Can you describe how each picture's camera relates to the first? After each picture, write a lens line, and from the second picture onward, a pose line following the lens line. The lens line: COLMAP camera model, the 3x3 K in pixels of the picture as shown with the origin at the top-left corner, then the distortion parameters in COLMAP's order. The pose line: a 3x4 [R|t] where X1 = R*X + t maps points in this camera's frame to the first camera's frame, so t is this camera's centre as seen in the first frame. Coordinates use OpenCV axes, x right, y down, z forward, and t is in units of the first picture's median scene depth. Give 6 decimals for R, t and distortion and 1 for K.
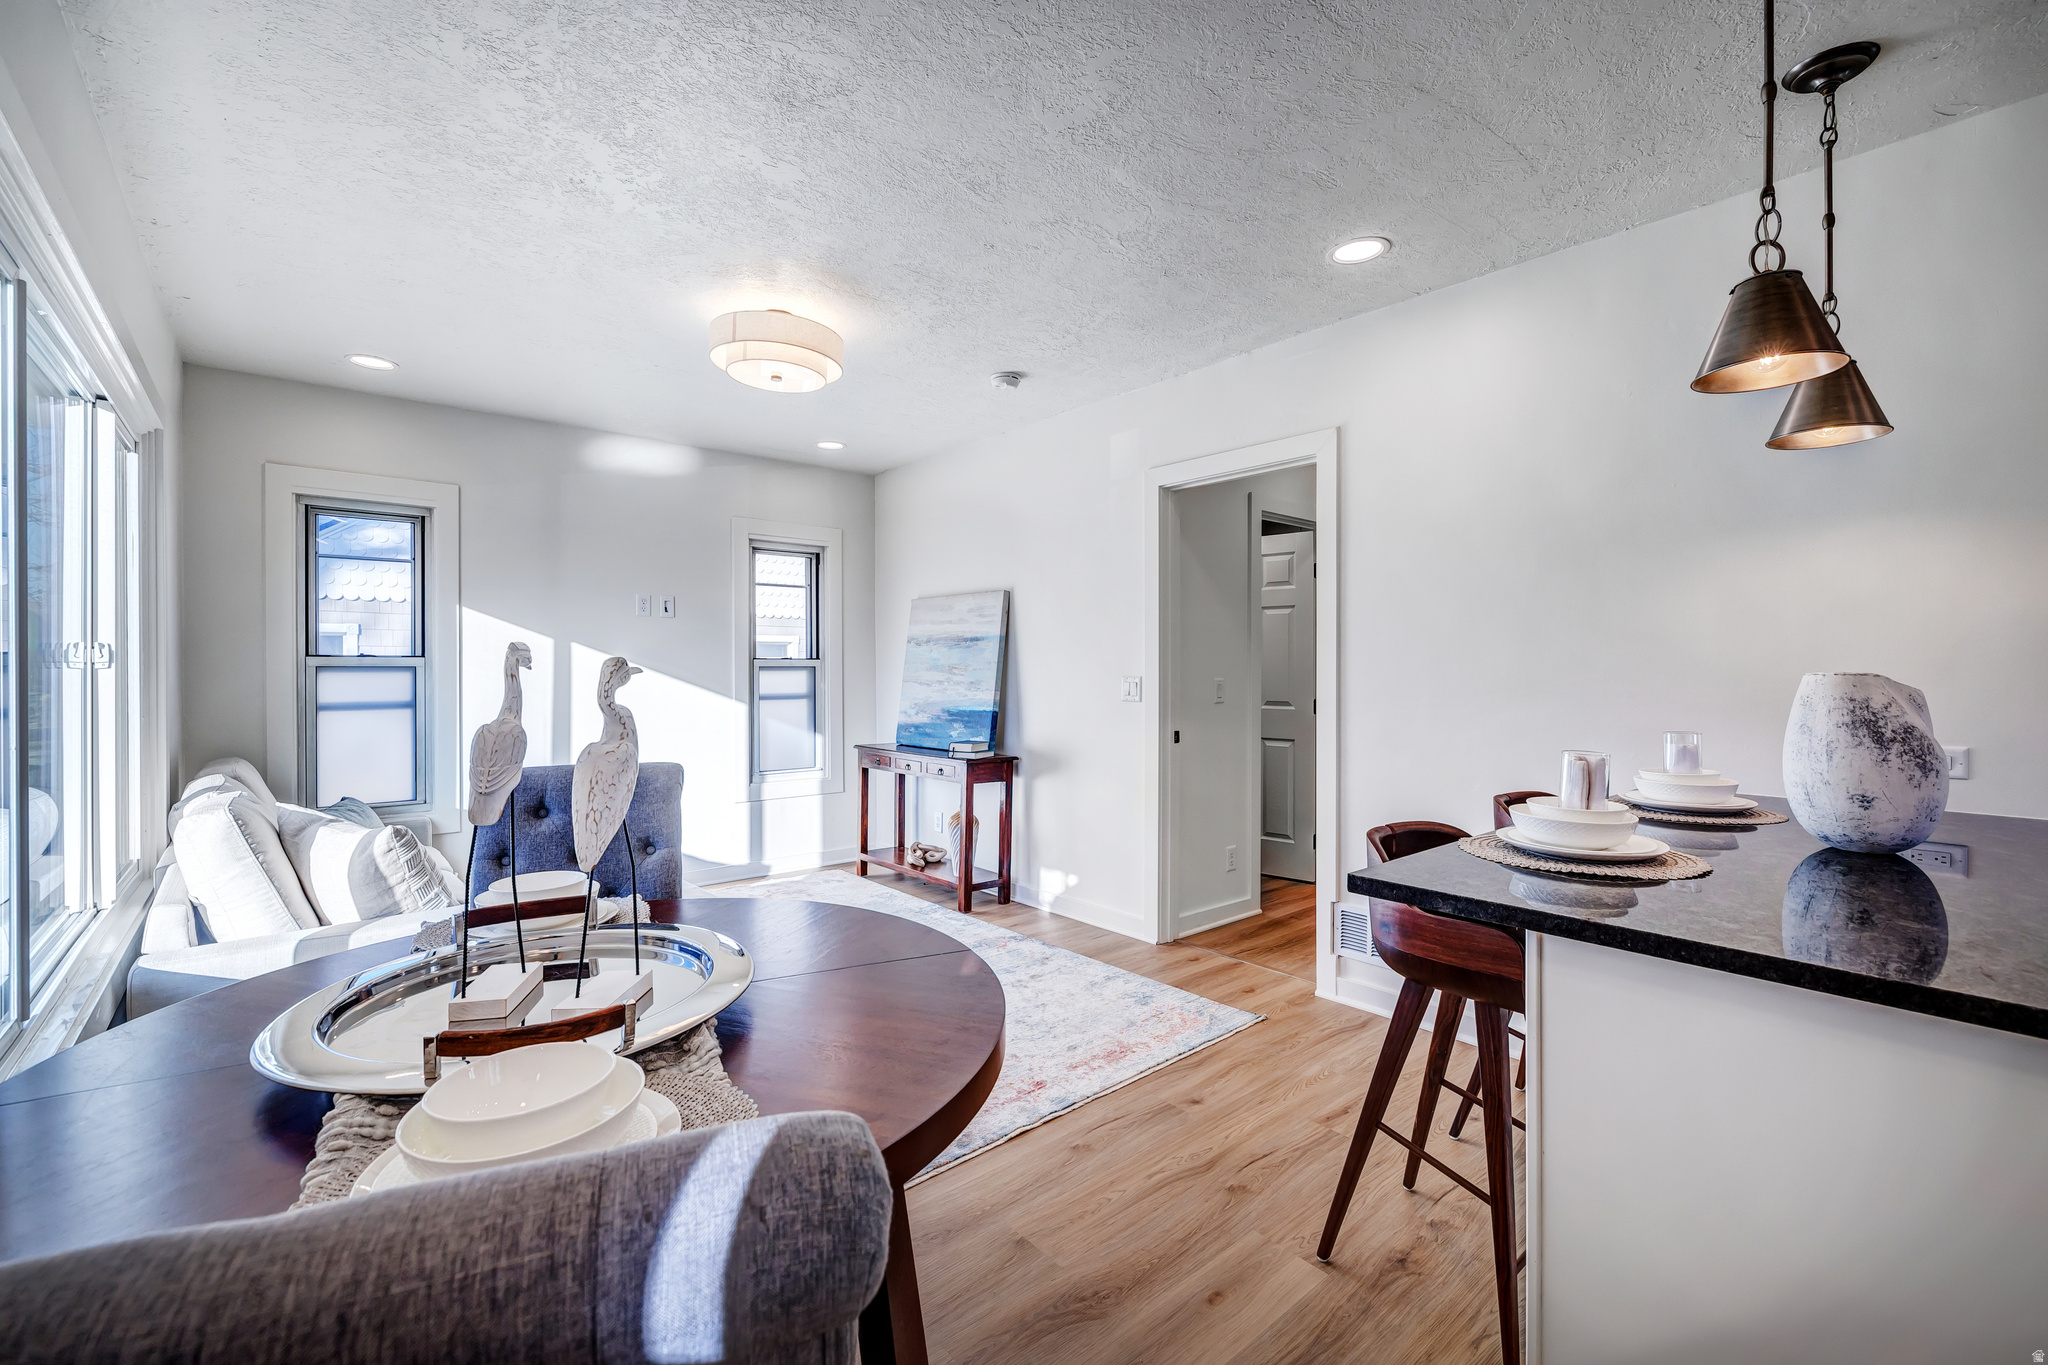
lens RADIAL K [[871.5, 0, 1025.9], [0, 871.5, 675.2], [0, 0, 1]] dist [-0.000410, -0.000099]
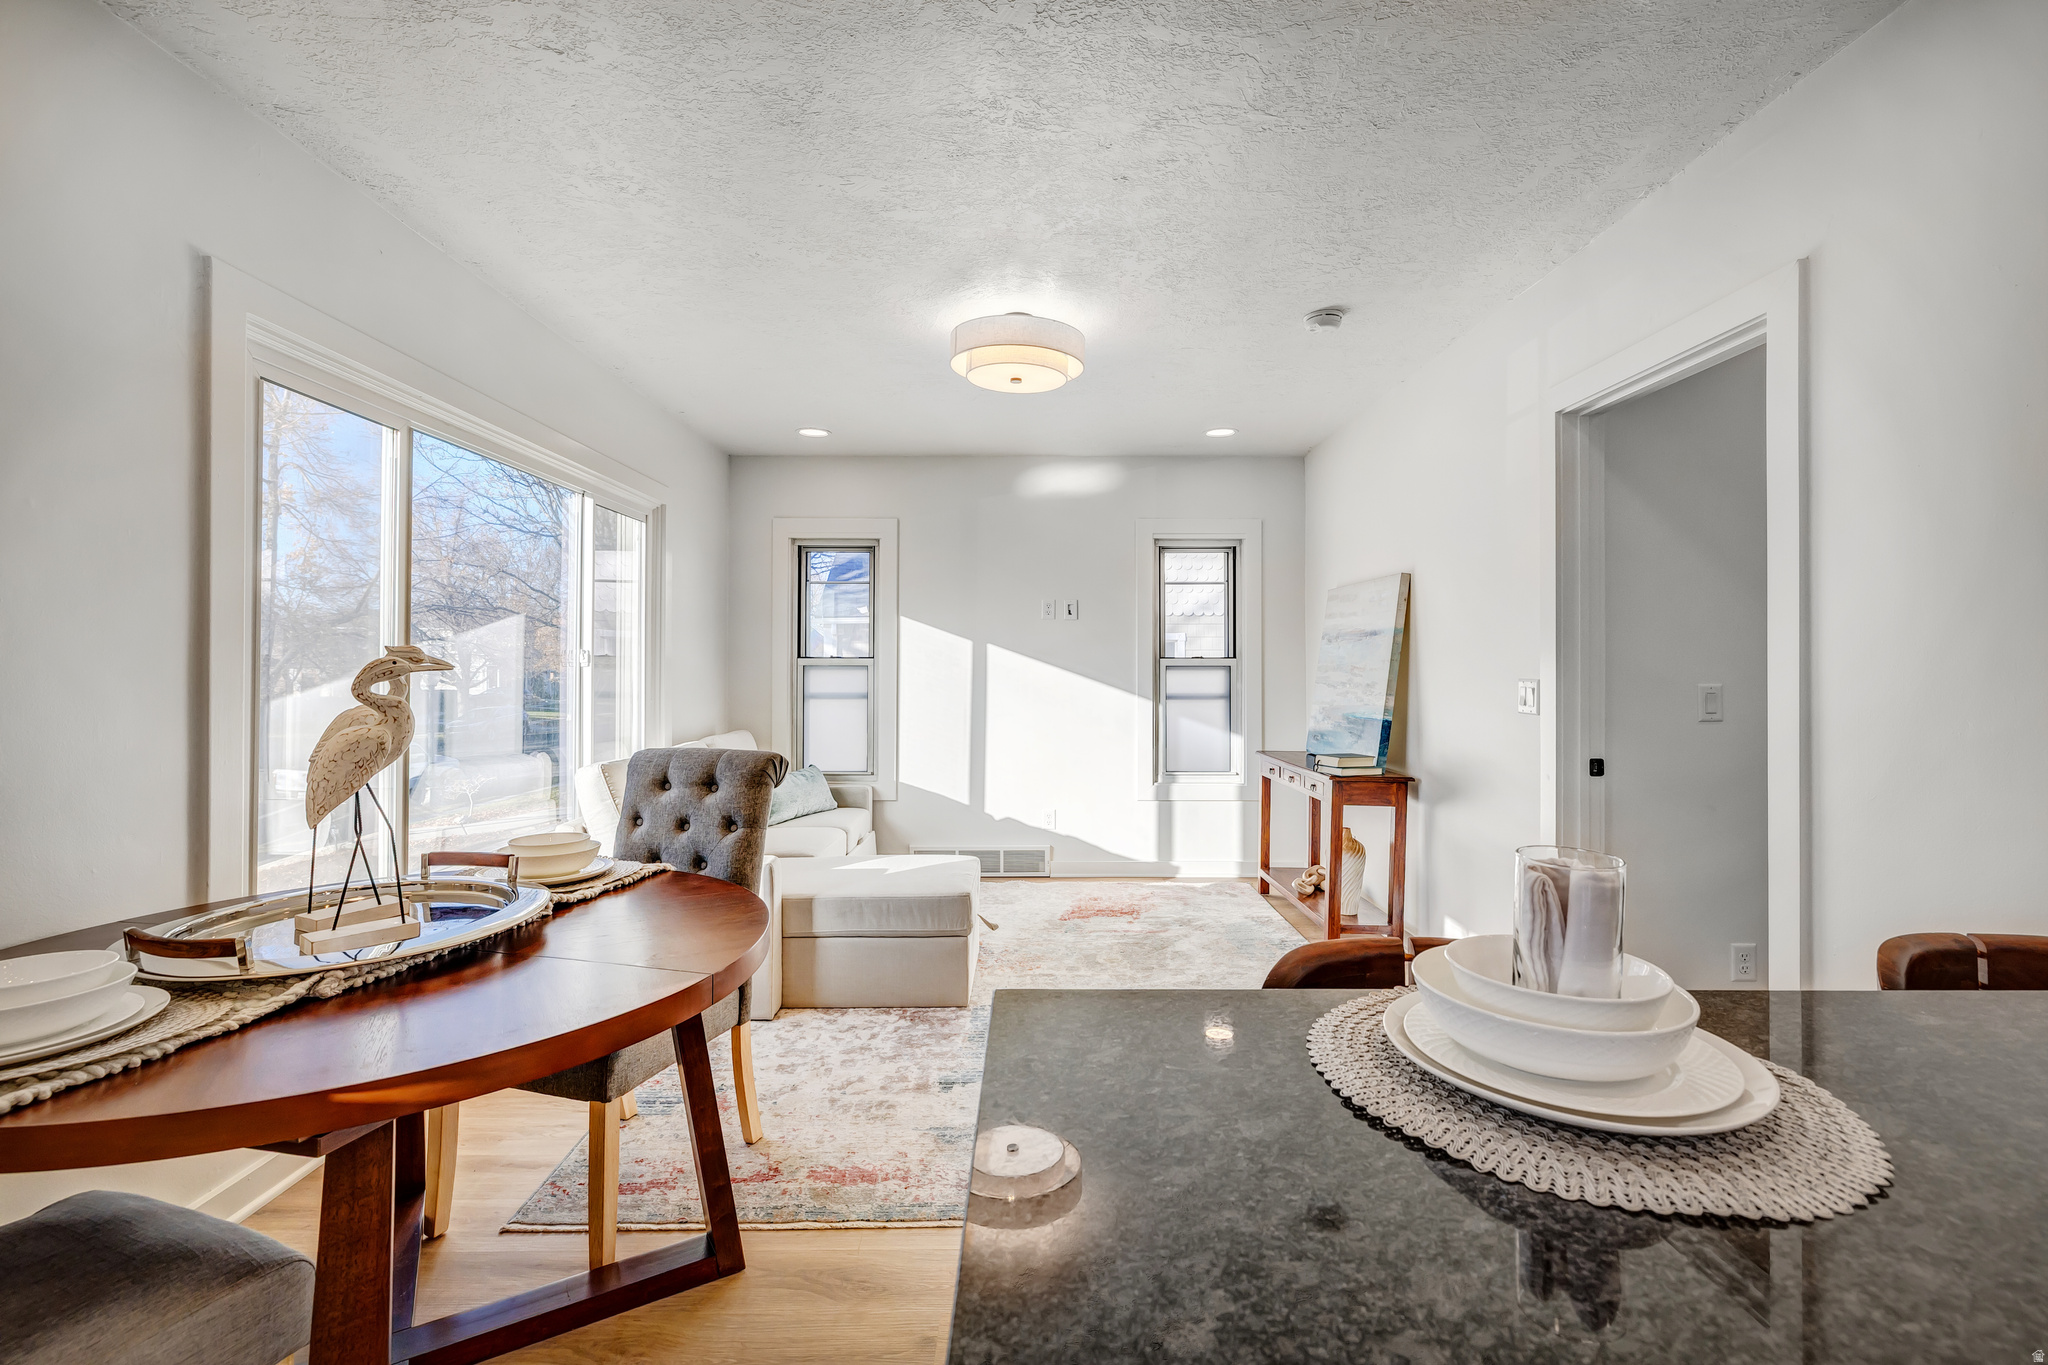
lens RADIAL K [[869.2, 0, 982.5], [0, 869.2, 671.0], [0, 0, 1]] dist [0.000467, 0.000032]
pose [[0.741251, 0.003517, -0.671219, 0.235759], [-0.006976, 0.999973, -0.002465, -0.000338], [0.671192, 0.006510, 0.741255, 0.137781]]
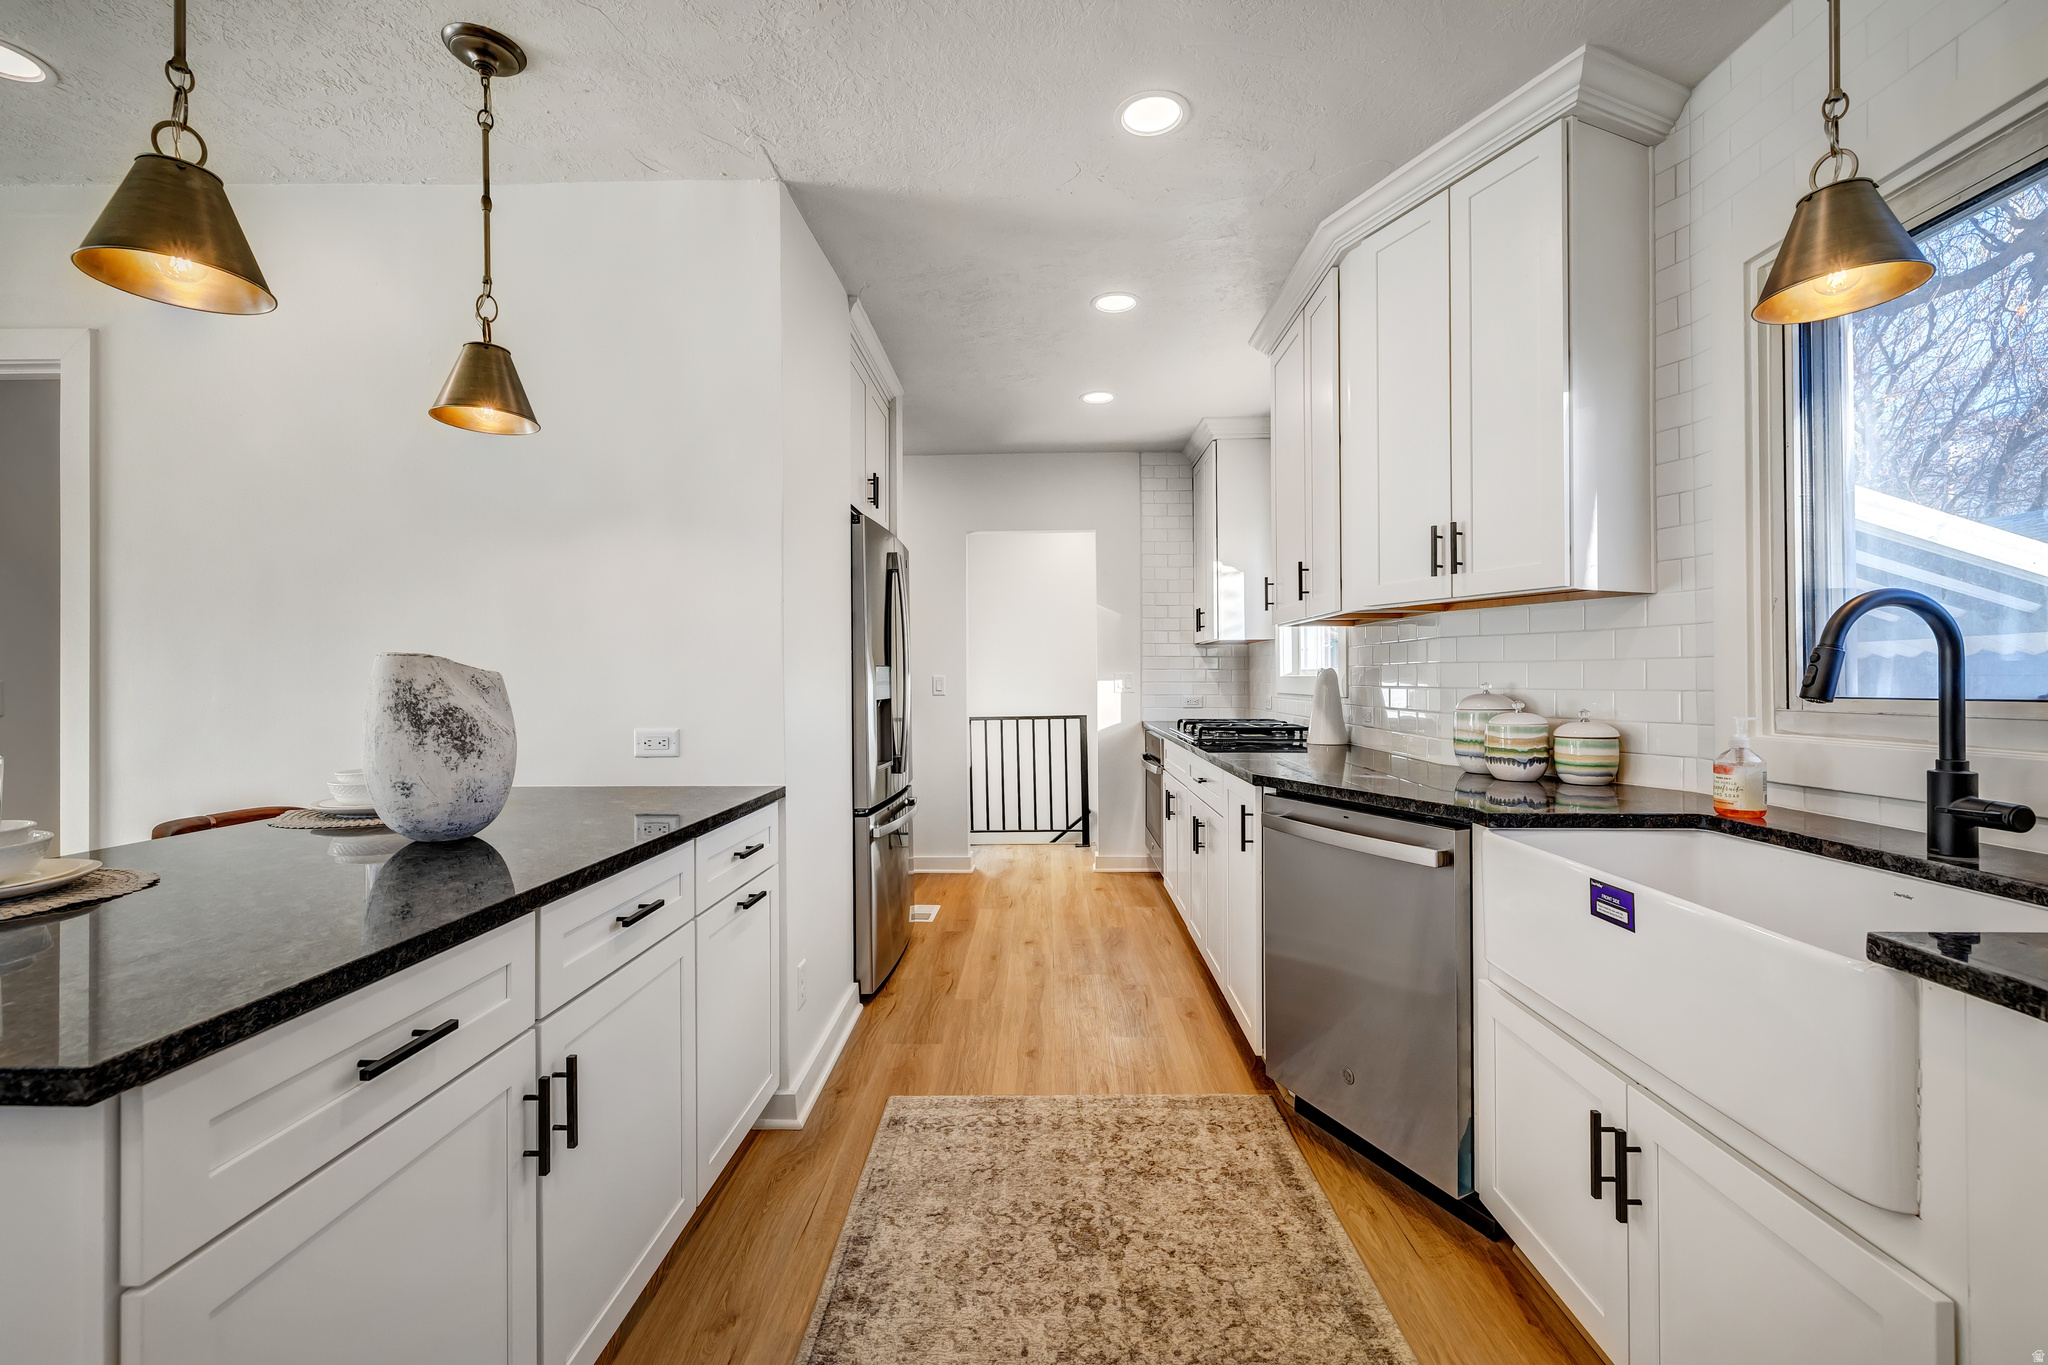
lens RADIAL K [[860.6, 0, 1024.0], [0, 860.6, 674.9], [0, 0, 1]] dist [0.002328, -0.000074]
pose [[0.662500, 0.001453, 0.749060, 0.228873], [0.009602, 0.999899, -0.010433, 0.012229], [-0.749000, 0.014104, 0.662420, -0.039511]]
